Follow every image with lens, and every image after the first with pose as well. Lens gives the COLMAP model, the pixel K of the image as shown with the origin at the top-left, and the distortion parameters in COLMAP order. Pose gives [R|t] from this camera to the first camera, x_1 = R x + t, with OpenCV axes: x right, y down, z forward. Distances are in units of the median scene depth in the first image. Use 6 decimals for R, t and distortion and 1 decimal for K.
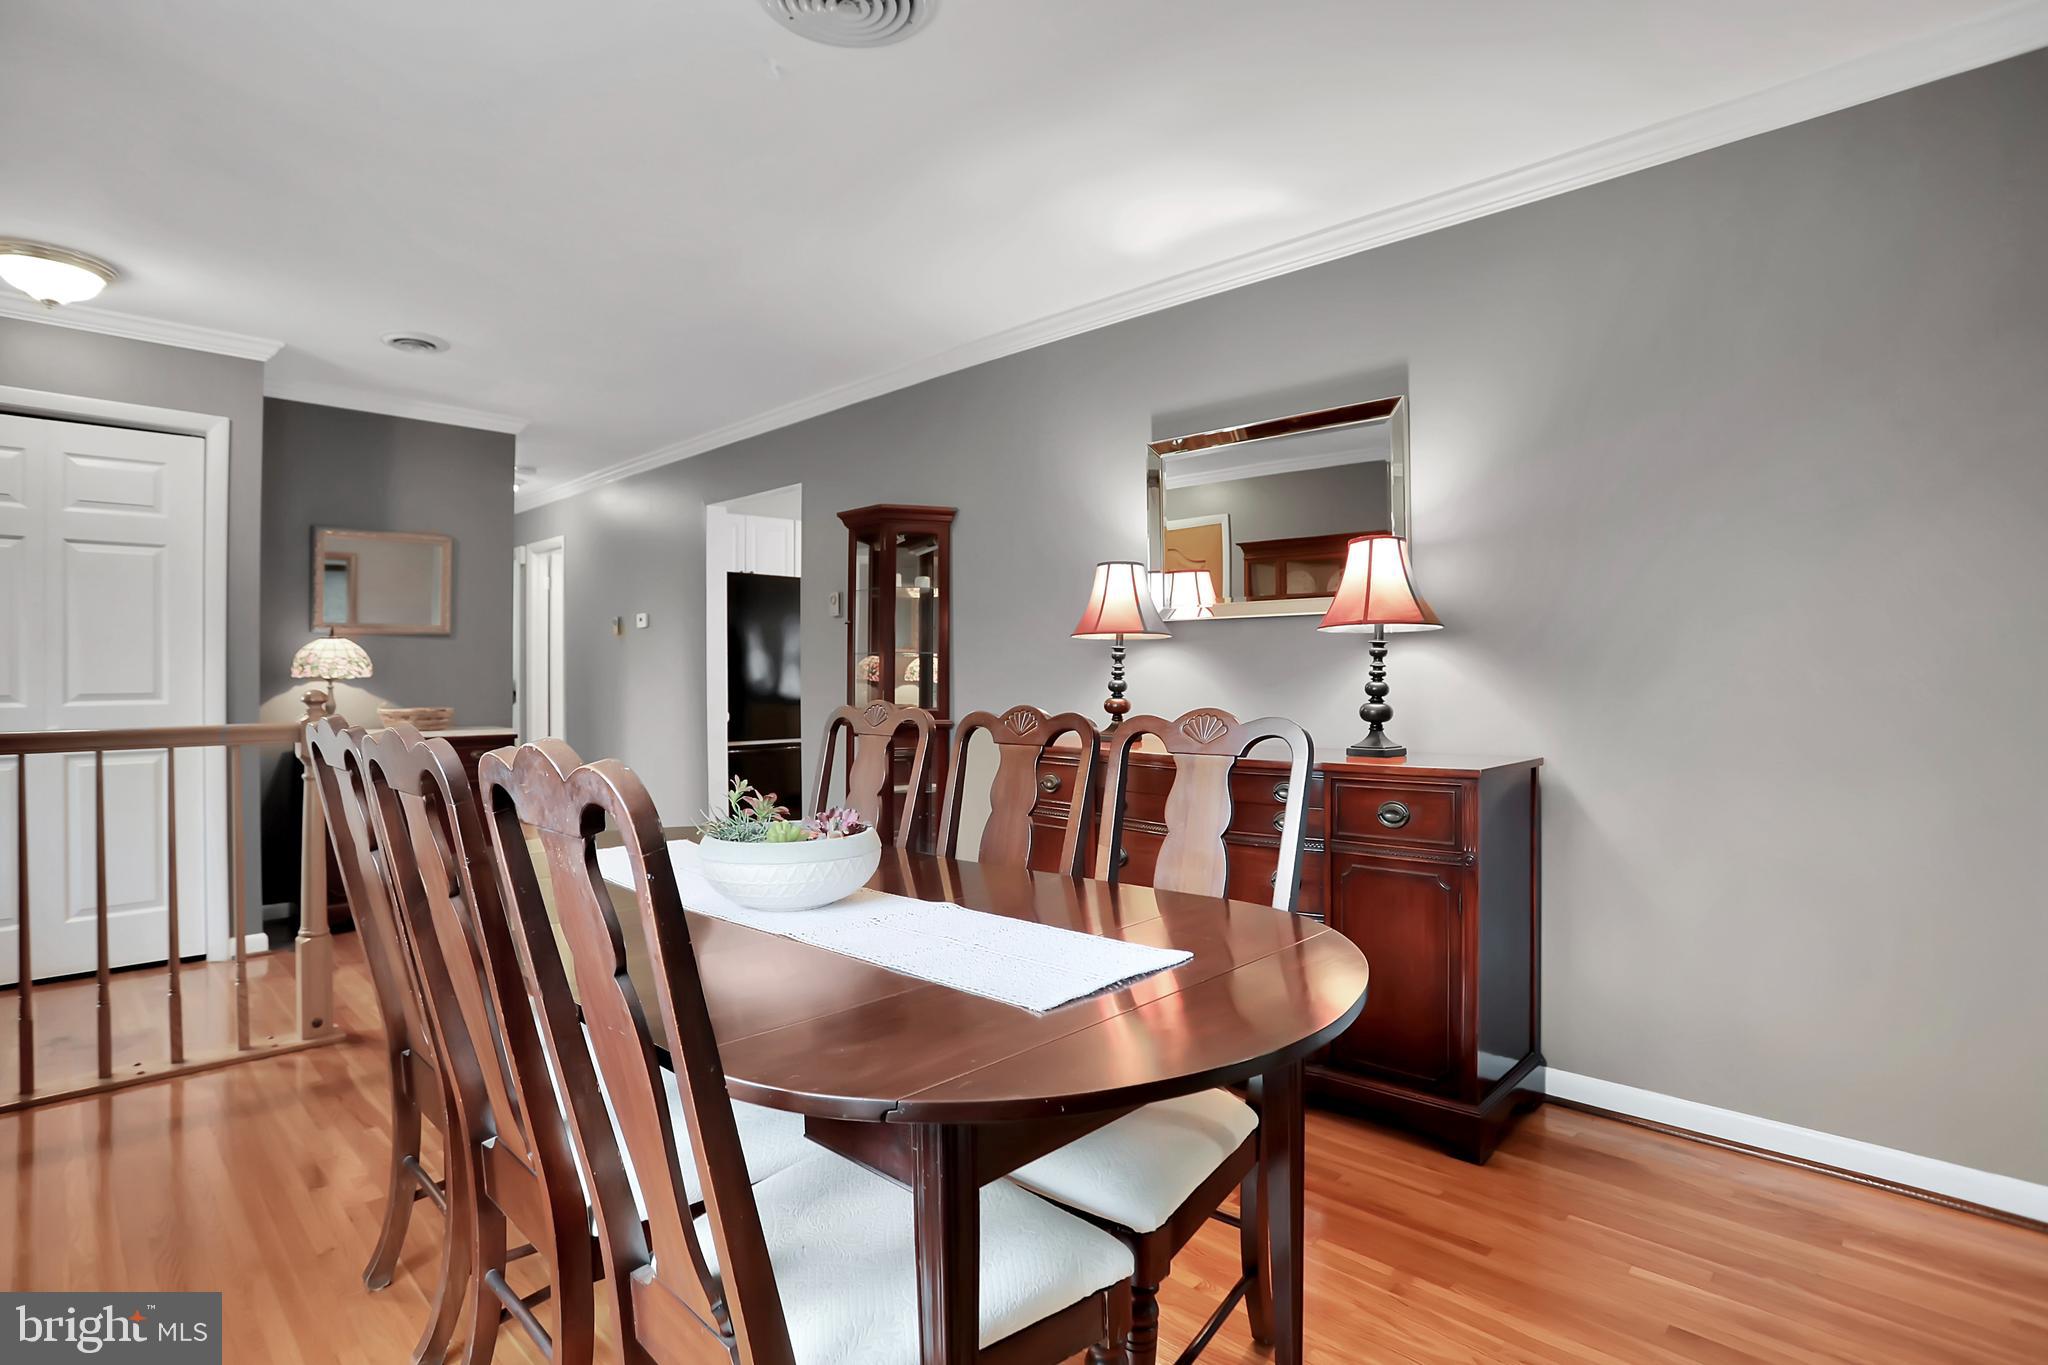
lens RADIAL K [[1008.3, 0, 1024.0], [0, 1008.3, 682.5], [0, 0, 1]] dist [-0.069991, 0.033460]
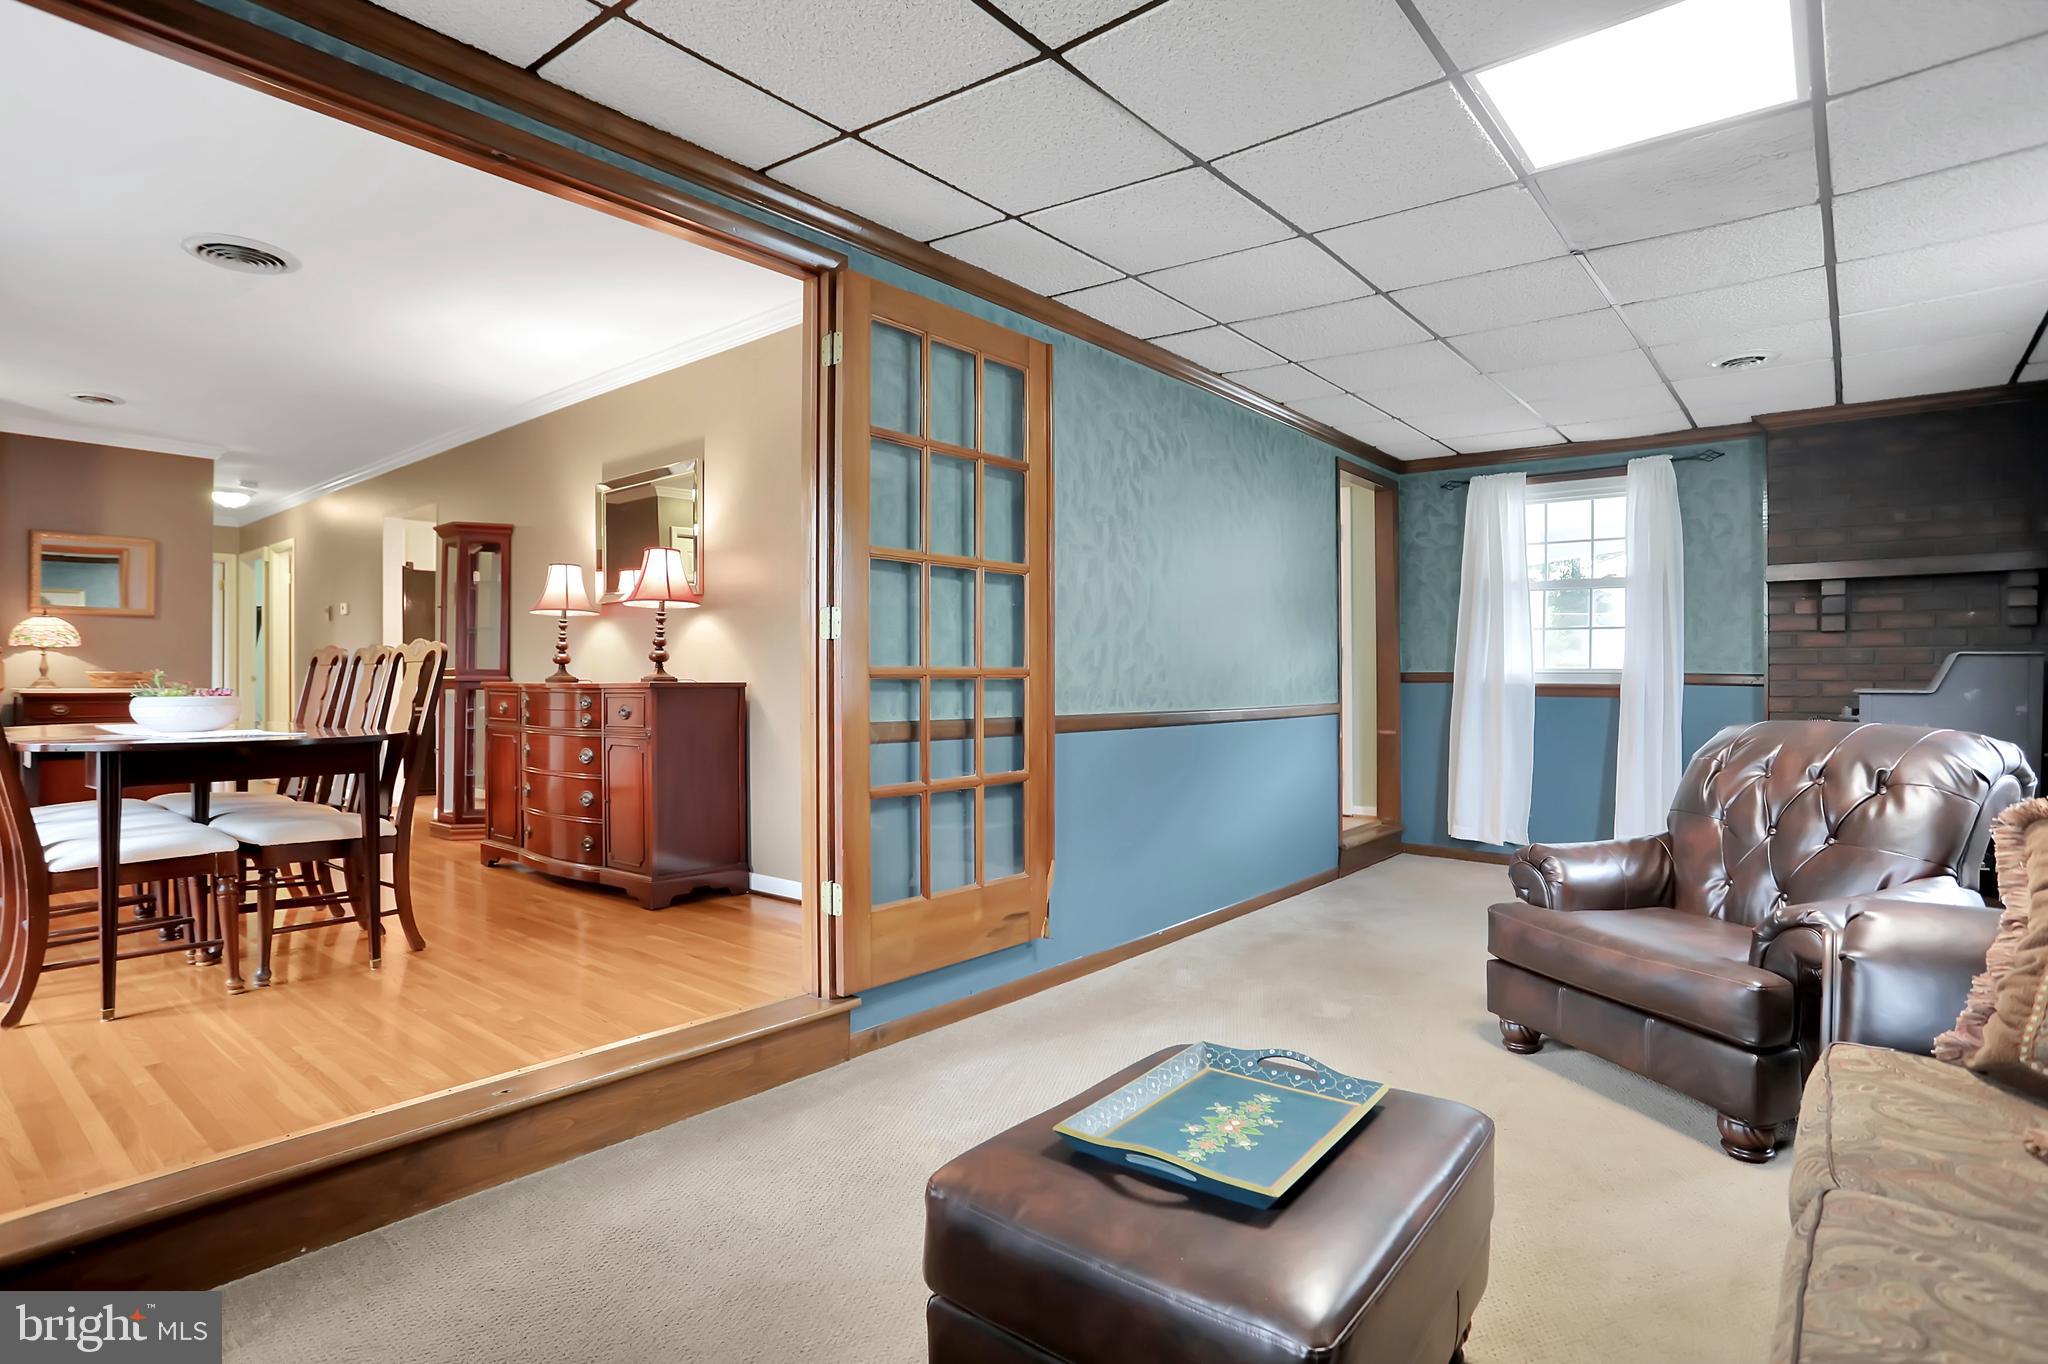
lens RADIAL K [[1017.6, 0, 1024.0], [0, 1017.6, 682.0], [0, 0, 1]] dist [-0.032375, 0.000198]
pose [[0.996520, 0.002236, 0.083321, 0.553295], [-0.001619, 0.999971, -0.007477, 0.057032], [-0.083335, 0.007316, 0.996495, -0.470563]]
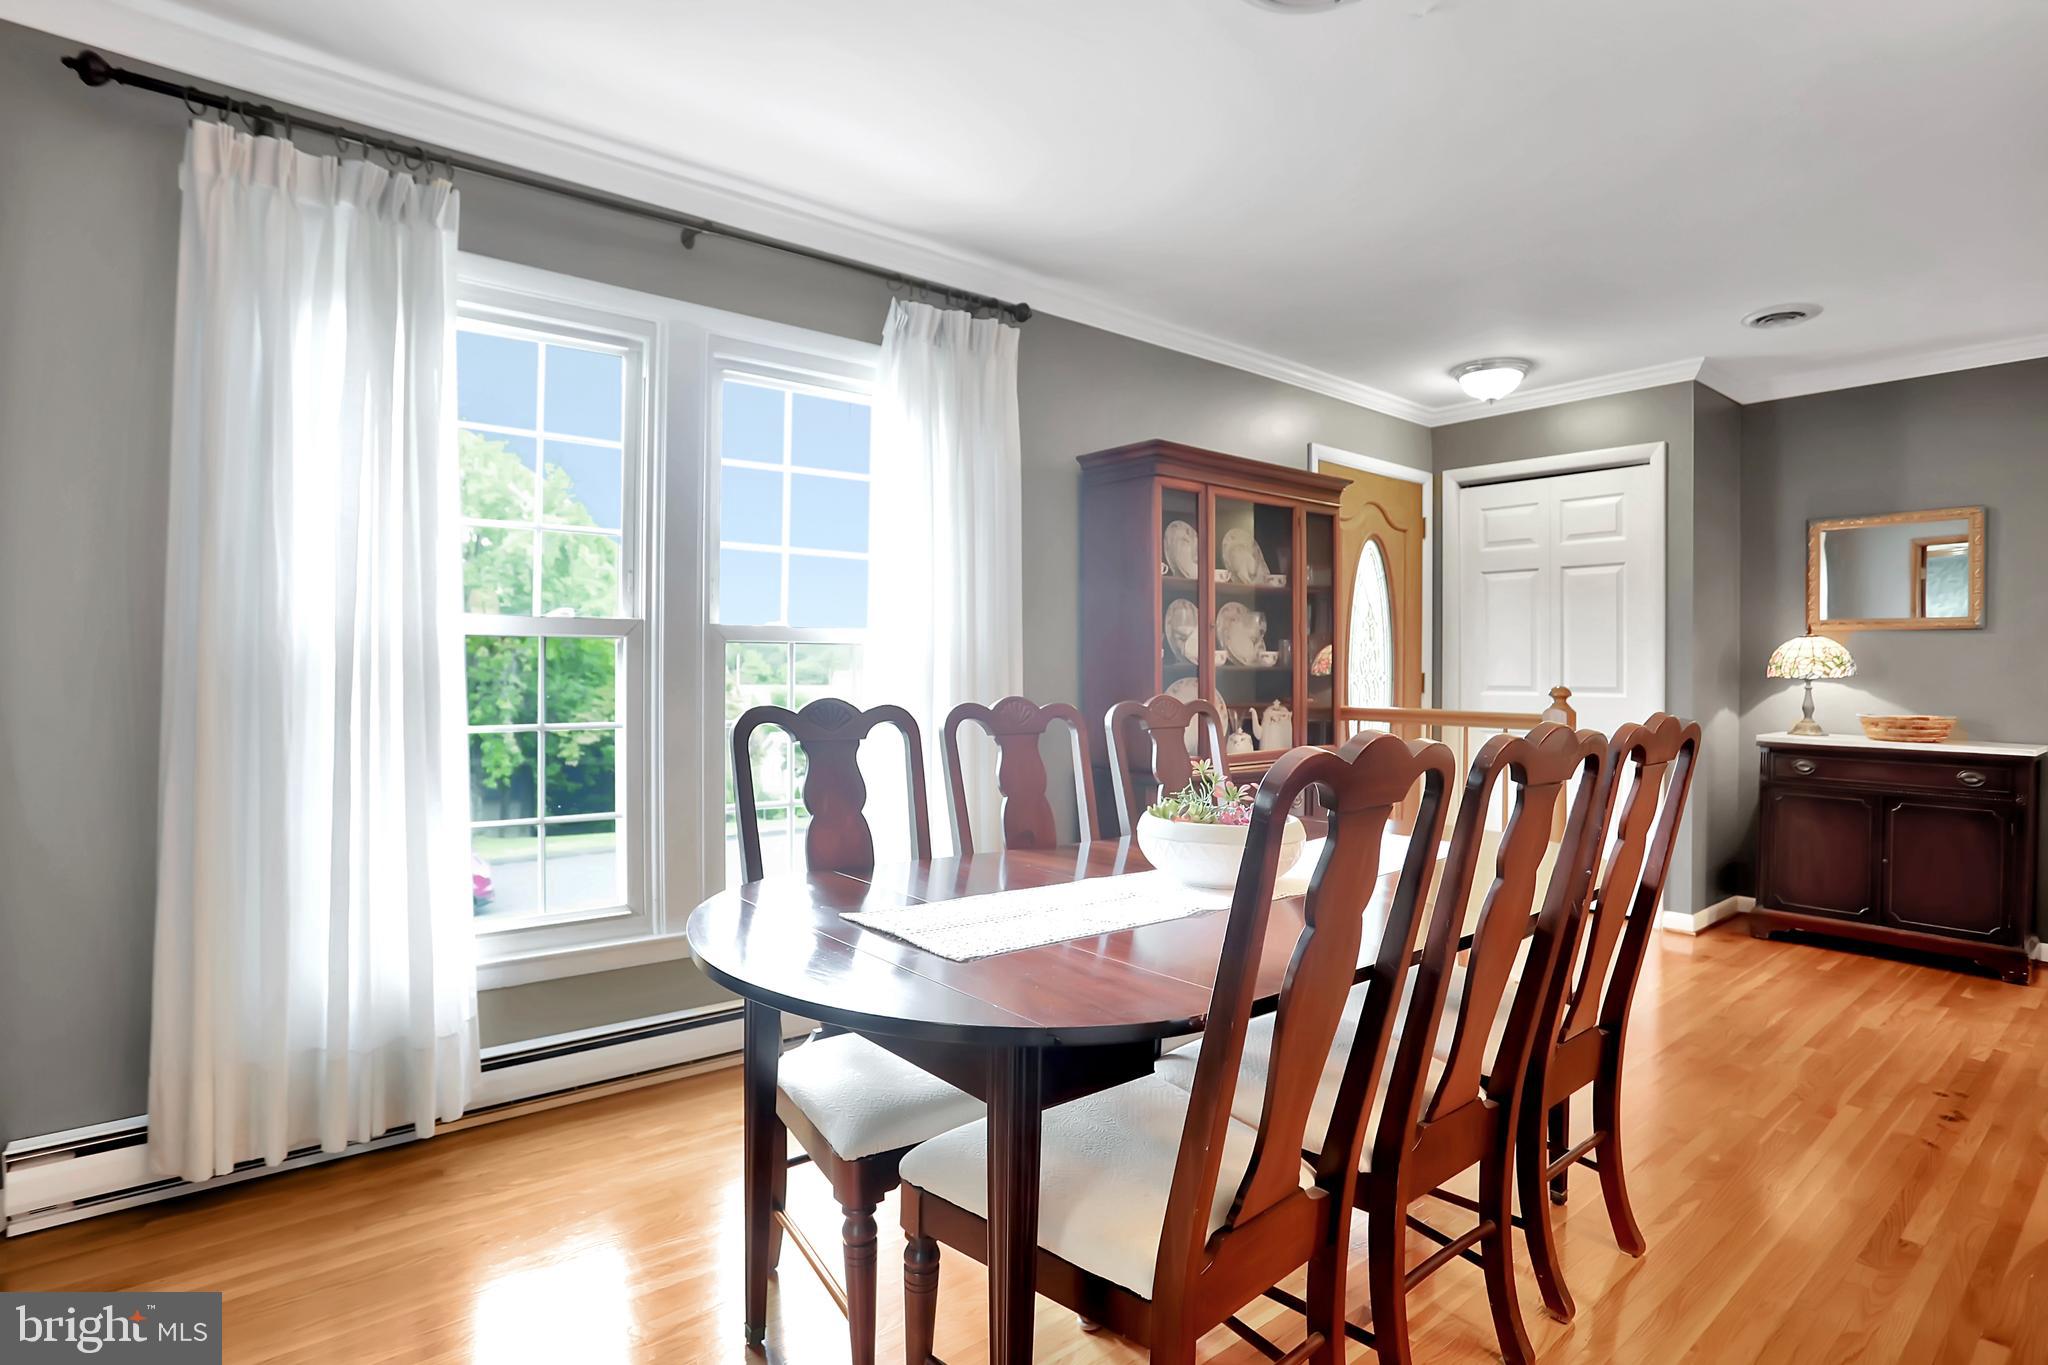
lens RADIAL K [[1065.7, 0, 1074.6], [0, 1065.7, 670.8], [0, 0, 1]] dist [-0.088173, 0.054287]
pose [[-0.068129, 0.006130, -0.997658, 0.400579], [-0.016140, 0.999843, 0.007246, -0.008354], [0.997546, 0.016596, -0.068019, 0.406594]]
